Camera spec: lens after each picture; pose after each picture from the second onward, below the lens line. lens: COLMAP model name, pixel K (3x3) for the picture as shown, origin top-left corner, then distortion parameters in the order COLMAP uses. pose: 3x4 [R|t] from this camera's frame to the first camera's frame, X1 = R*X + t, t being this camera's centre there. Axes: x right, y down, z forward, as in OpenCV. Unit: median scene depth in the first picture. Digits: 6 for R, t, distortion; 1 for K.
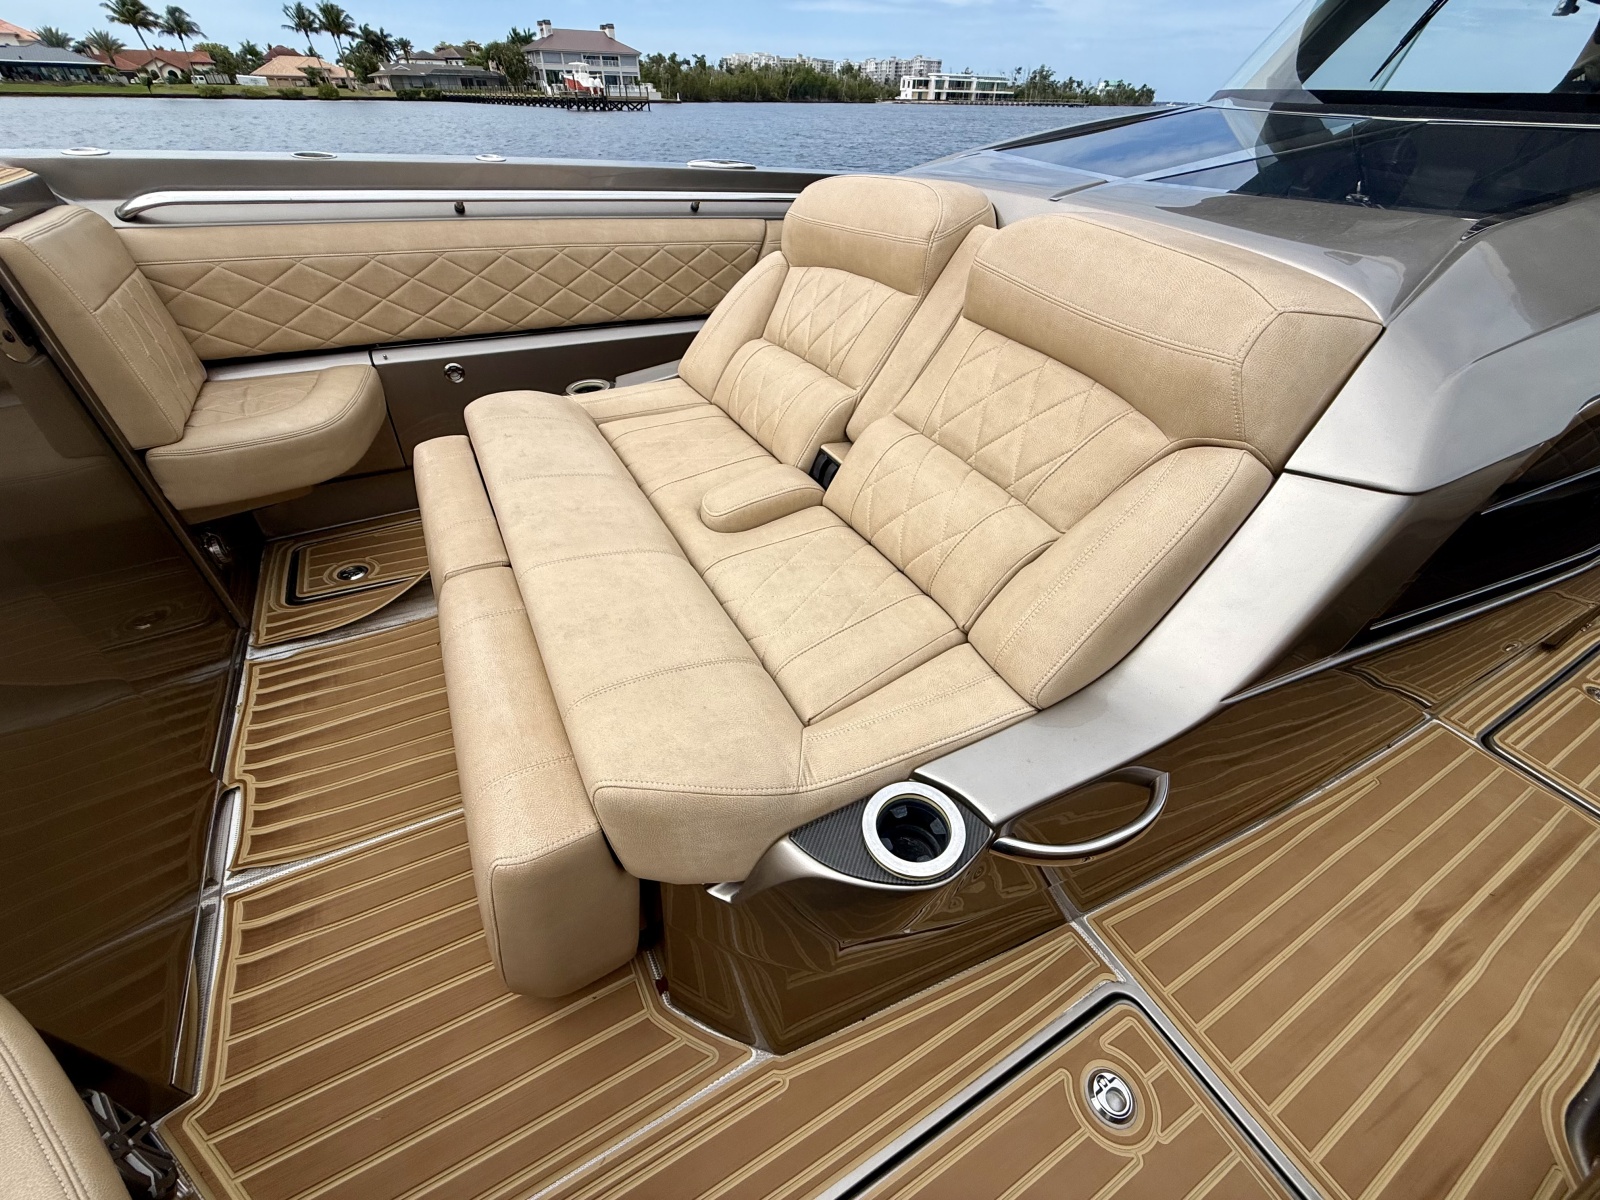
lens RADIAL K [[647.2, 0, 802.9], [0, 647.2, 596.5], [0, 0, 1]] dist [-0.000430, -0.000275]
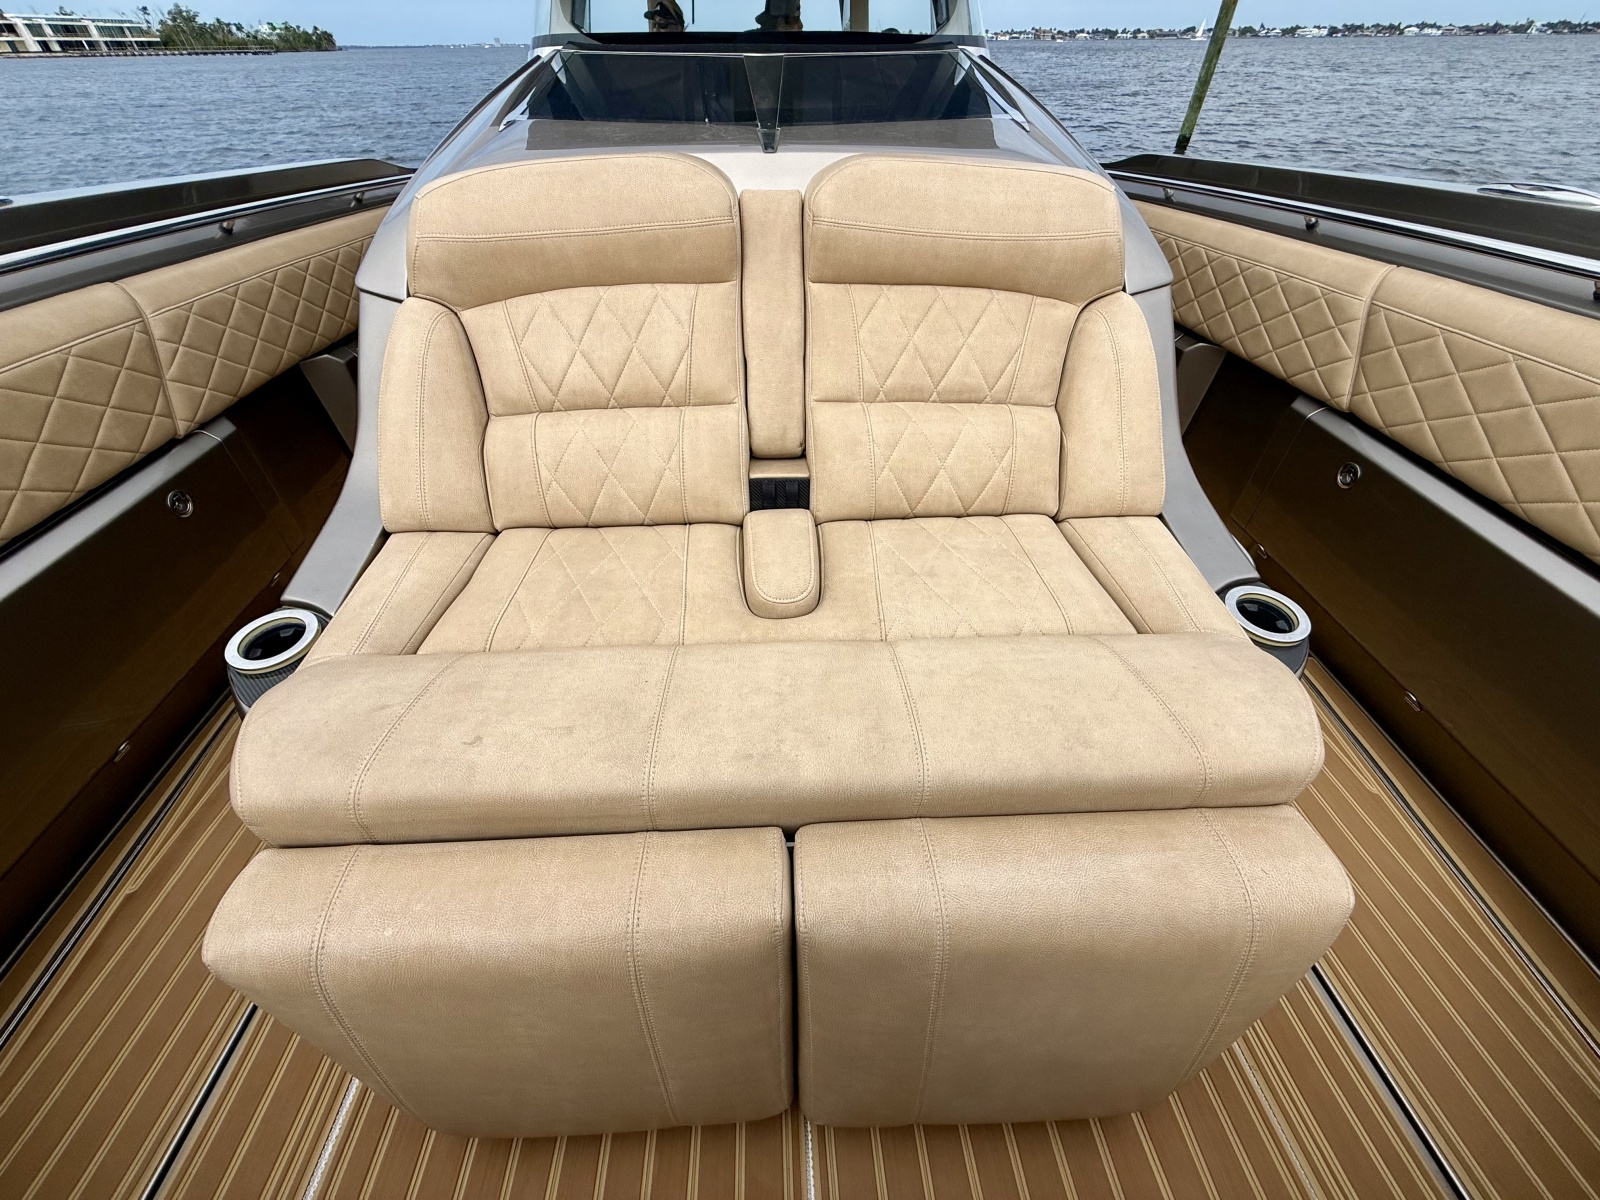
lens RADIAL K [[647.2, 0, 802.9], [0, 647.2, 596.5], [0, 0, 1]] dist [-0.000430, -0.000275]
pose [[0.425072, -0.604087, 0.674087, -0.498959], [0.564911, 0.758927, 0.323890, -0.284543], [-0.707240, 0.243122, 0.663854, 0.344677]]
